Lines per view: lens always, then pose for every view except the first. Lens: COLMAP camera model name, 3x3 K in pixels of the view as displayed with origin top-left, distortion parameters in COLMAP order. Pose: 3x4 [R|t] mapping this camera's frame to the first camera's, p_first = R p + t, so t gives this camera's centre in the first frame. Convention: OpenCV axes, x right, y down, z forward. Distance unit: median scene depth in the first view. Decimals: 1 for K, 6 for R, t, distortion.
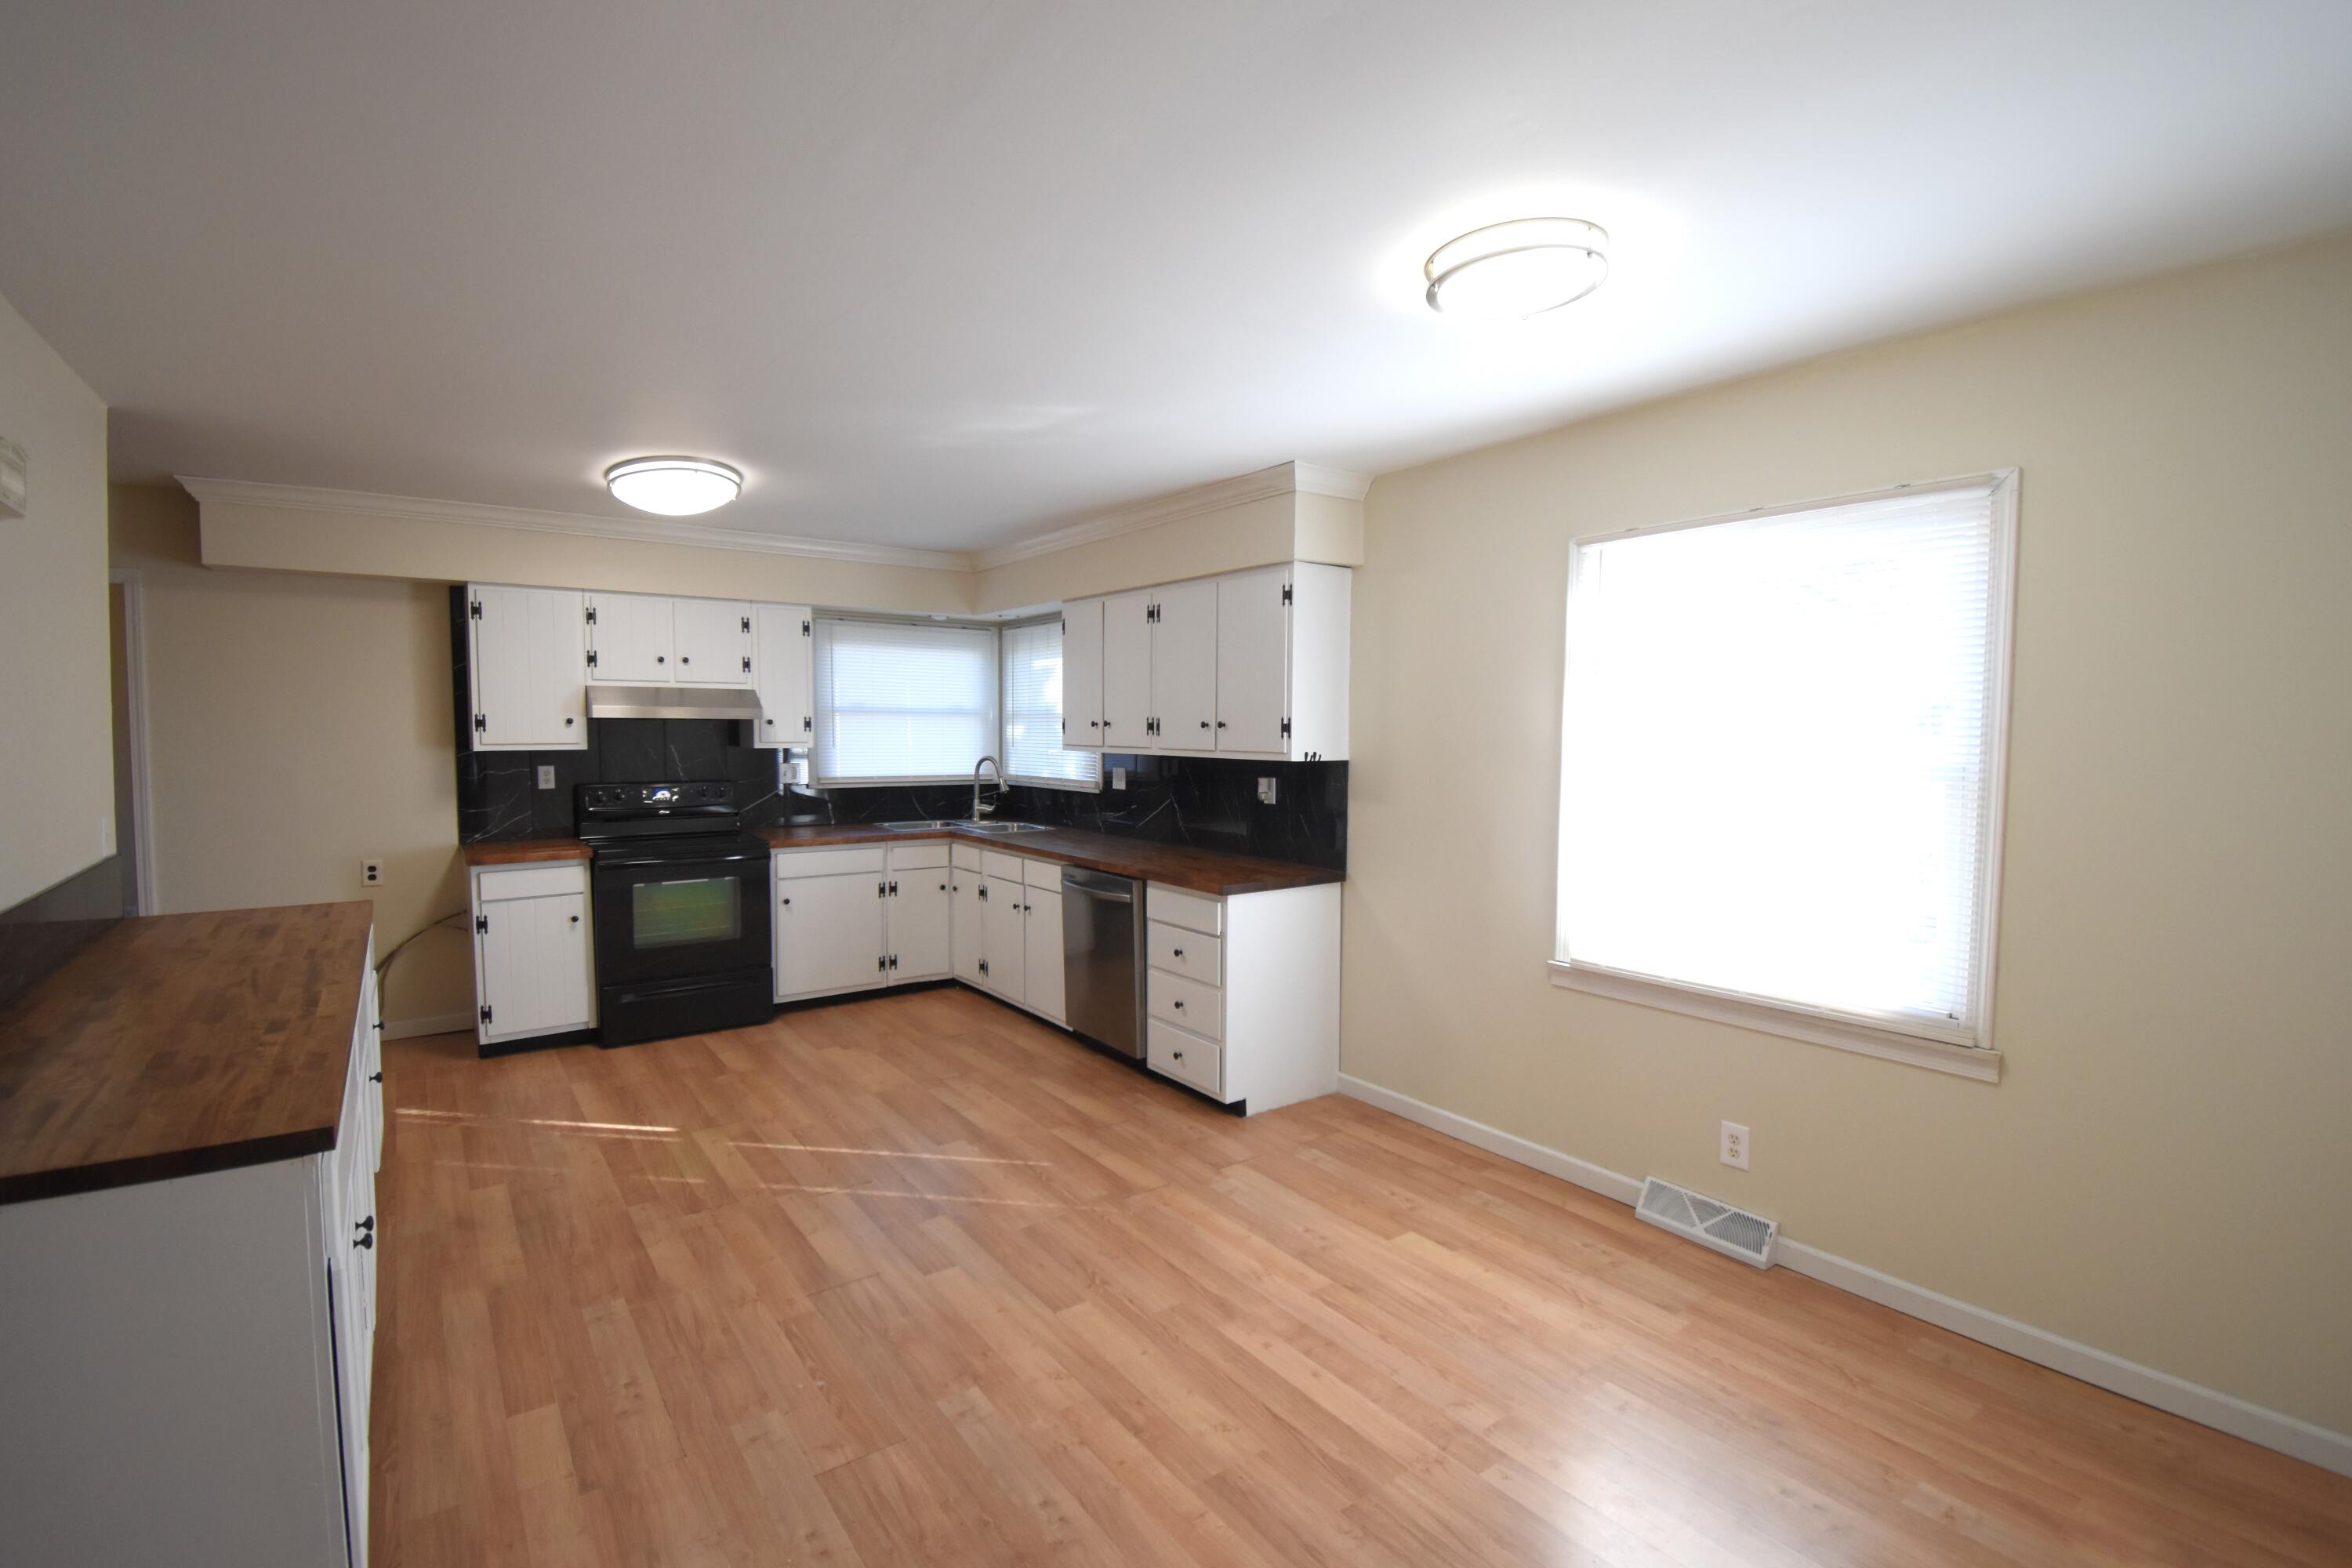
lens RADIAL K [[1065.1, 0, 1176.0], [0, 1065.1, 784.0], [0, 0, 1]] dist [0.020884, -0.028276]
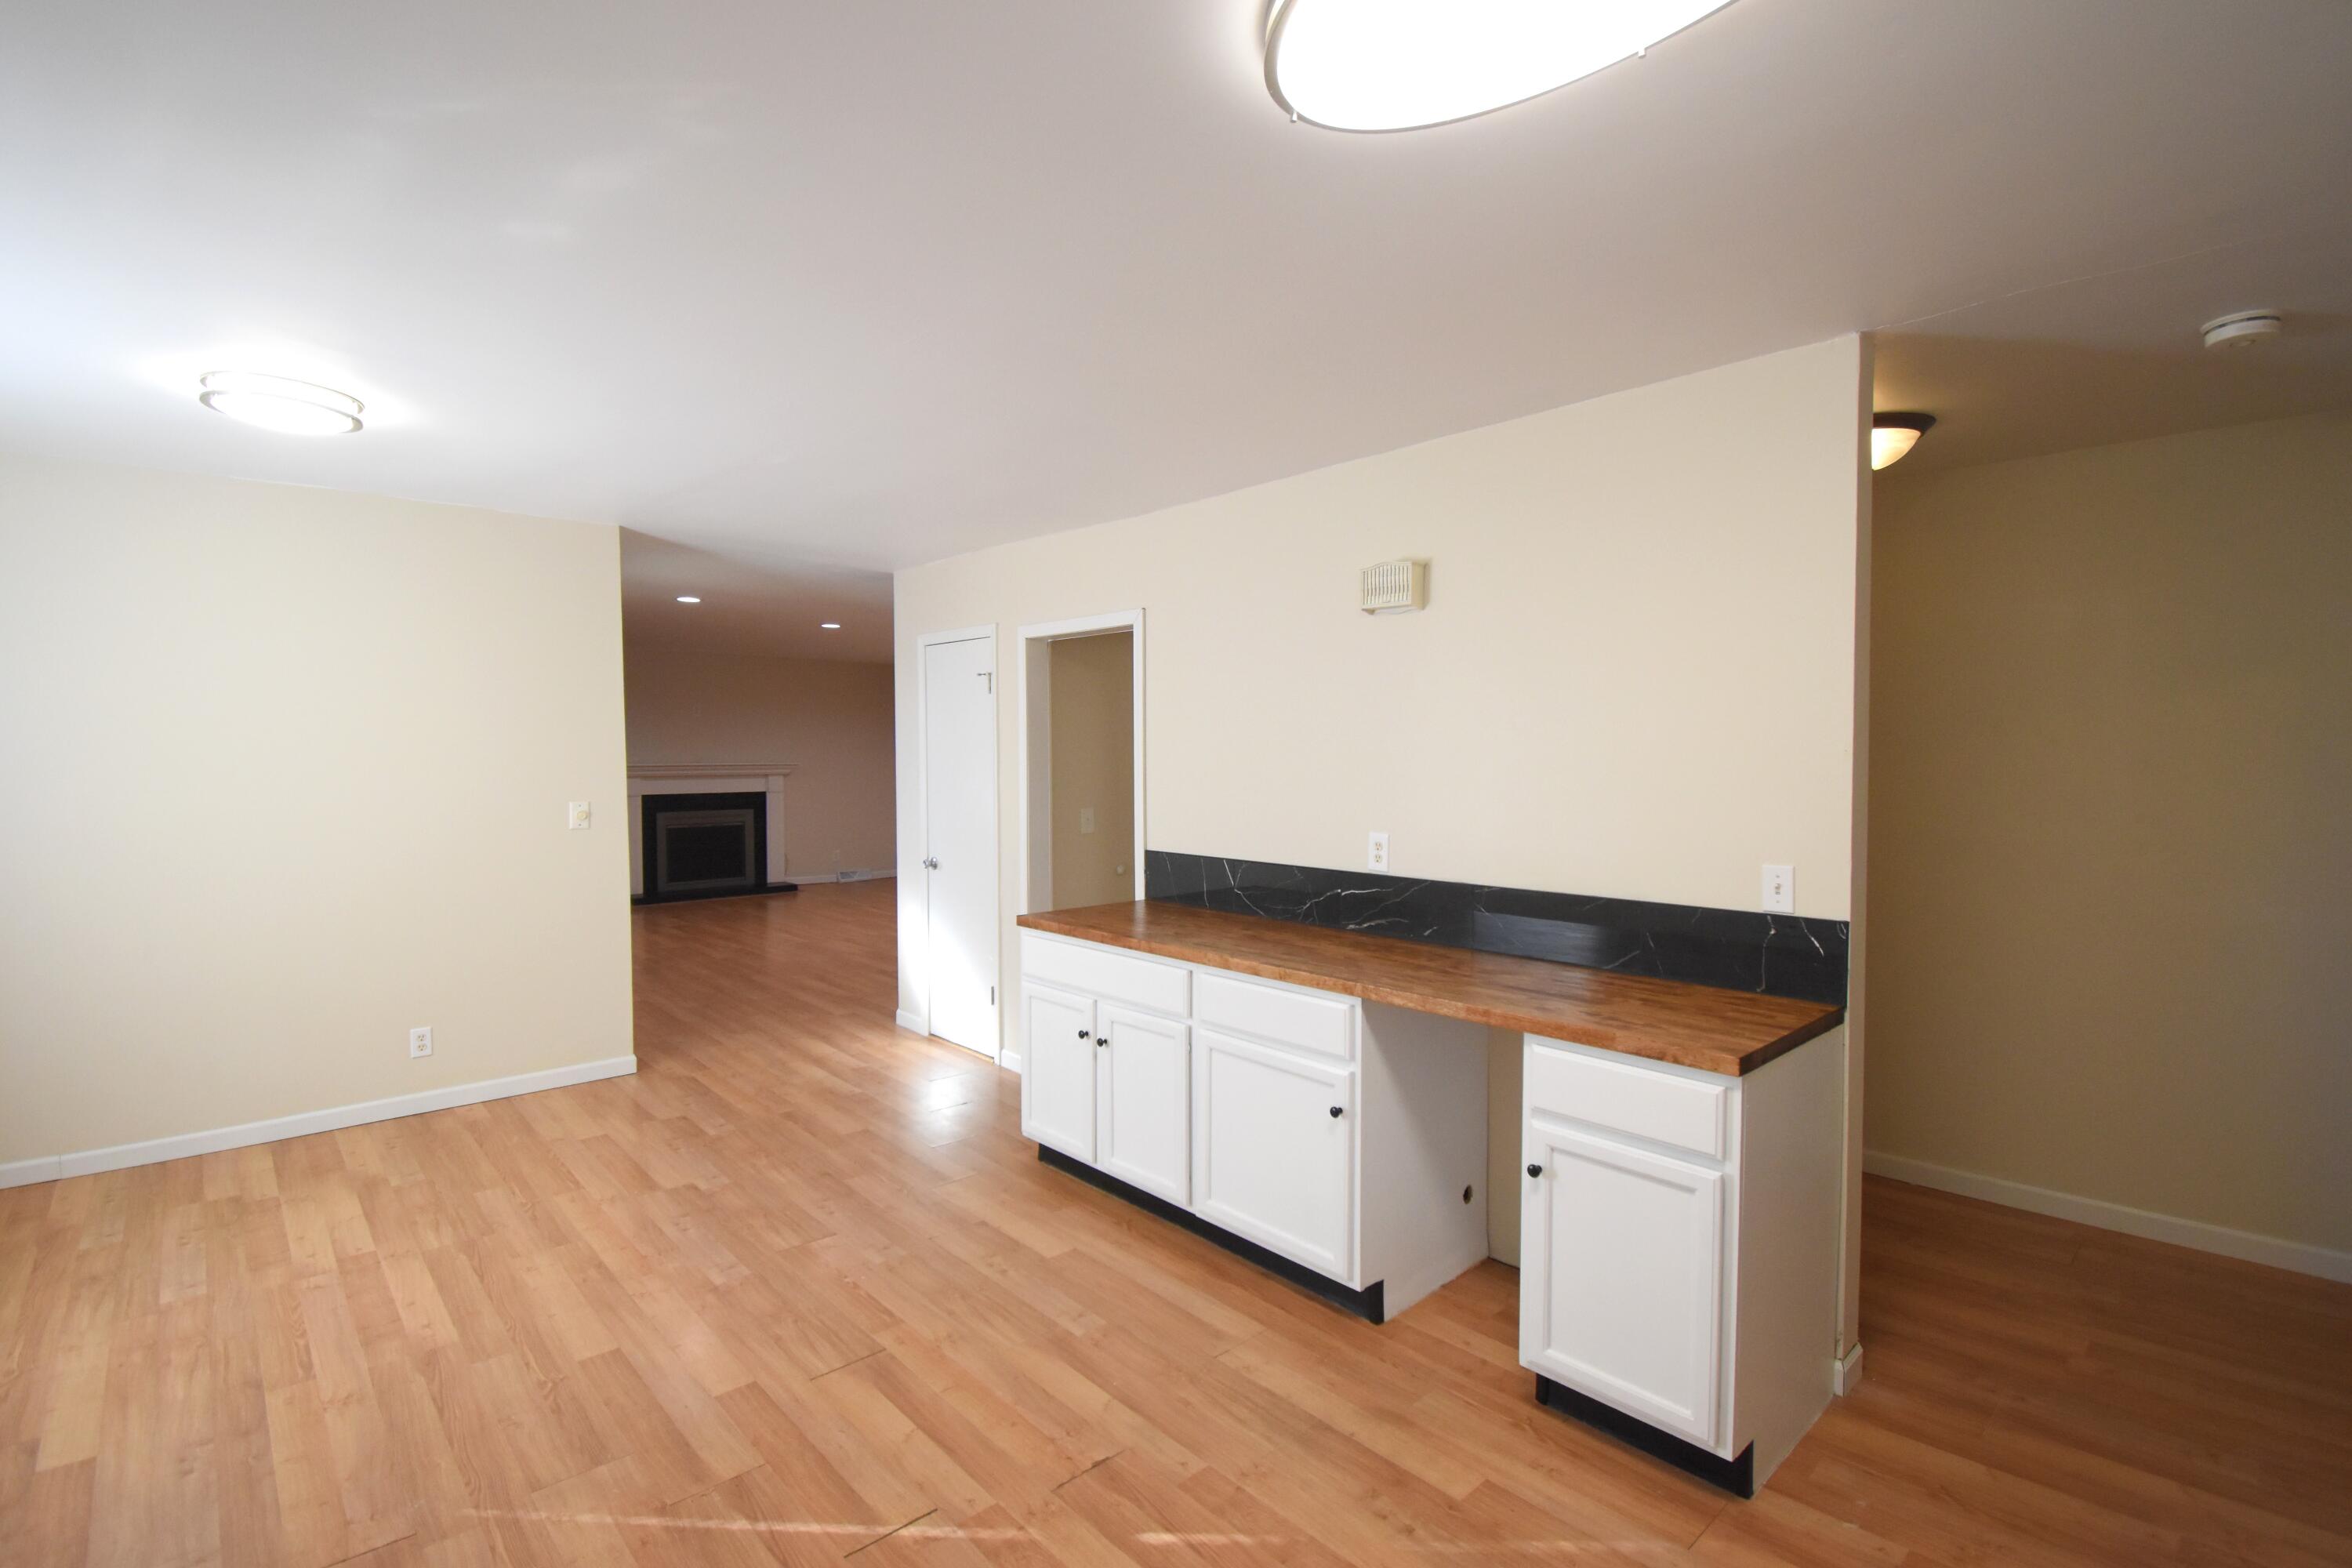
lens RADIAL K [[1065.1, 0, 1176.0], [0, 1065.1, 784.0], [0, 0, 1]] dist [0.020884, -0.028276]
pose [[-0.993006, -0.003503, -0.118010, -0.406863], [-0.013558, 0.996331, 0.084504, -0.086892], [0.117280, 0.085513, -0.989410, 1.606881]]
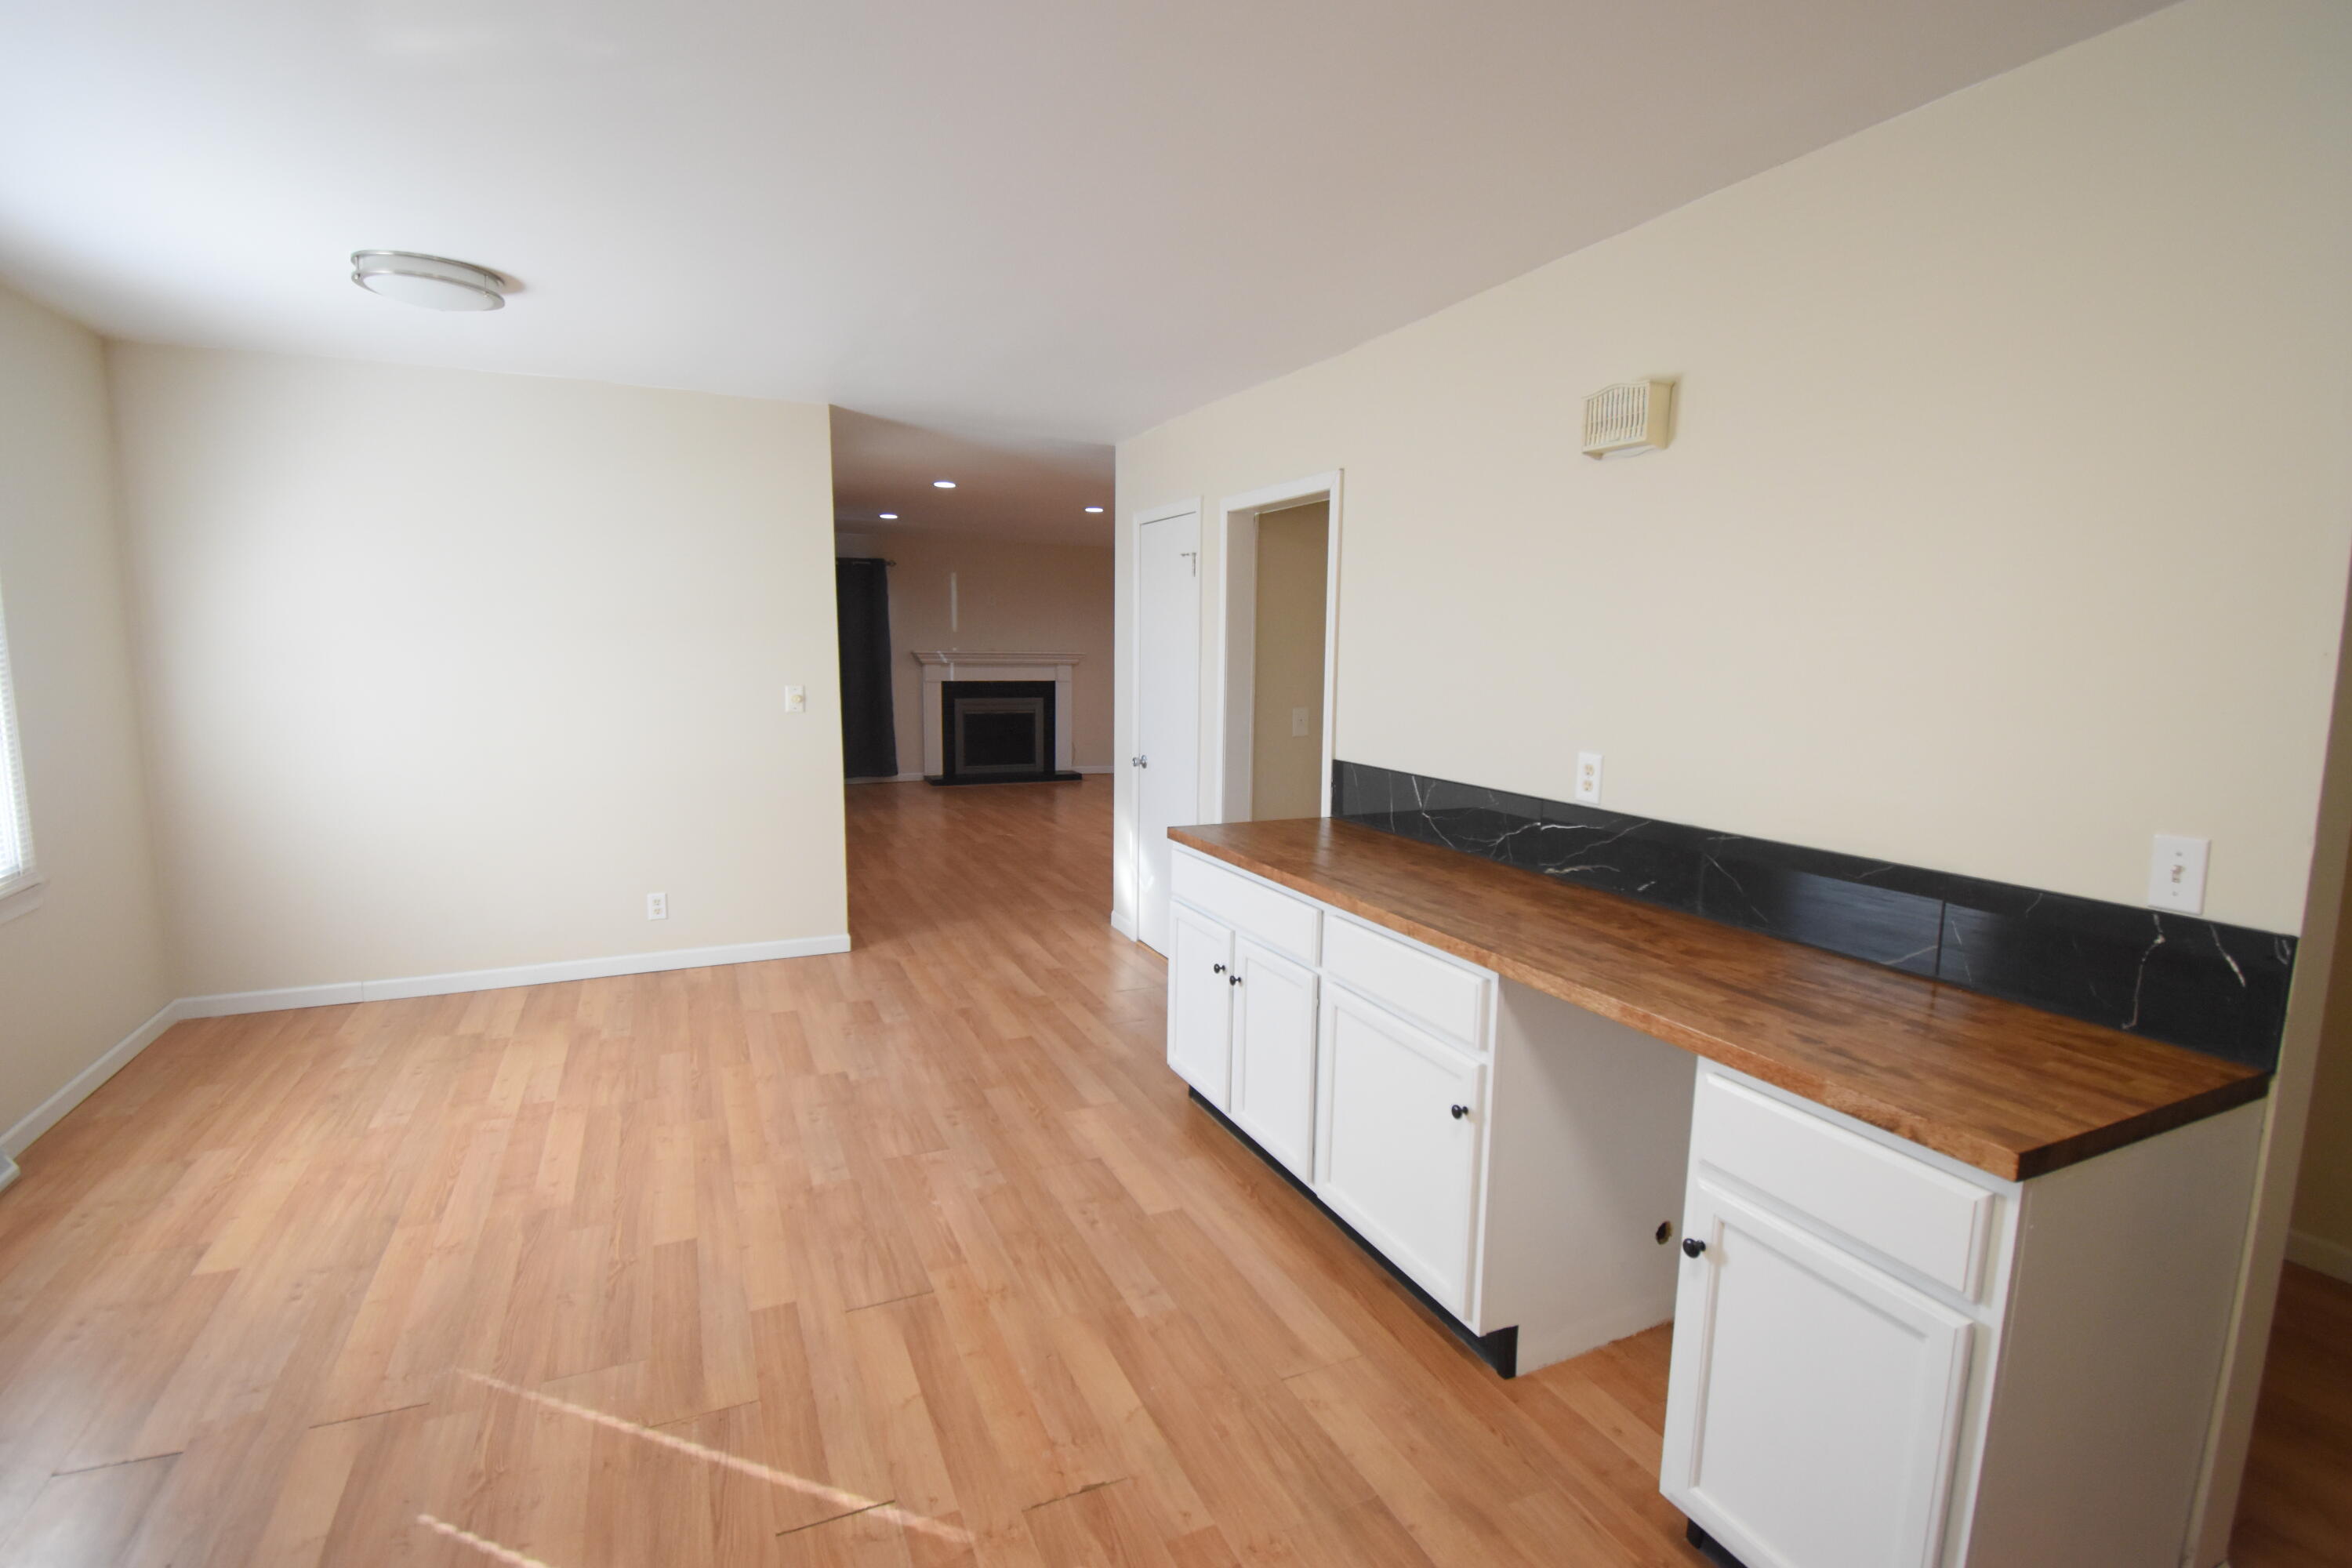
lens RADIAL K [[1085.8, 0, 1176.3], [0, 1085.8, 786.4], [0, 0, 1]] dist [0.020082, -0.028830]
pose [[-0.980549, -0.046233, 0.190751, -0.575454], [-0.010296, 0.982639, 0.185241, -0.076561], [-0.196004, 0.179674, -0.964002, 1.454578]]
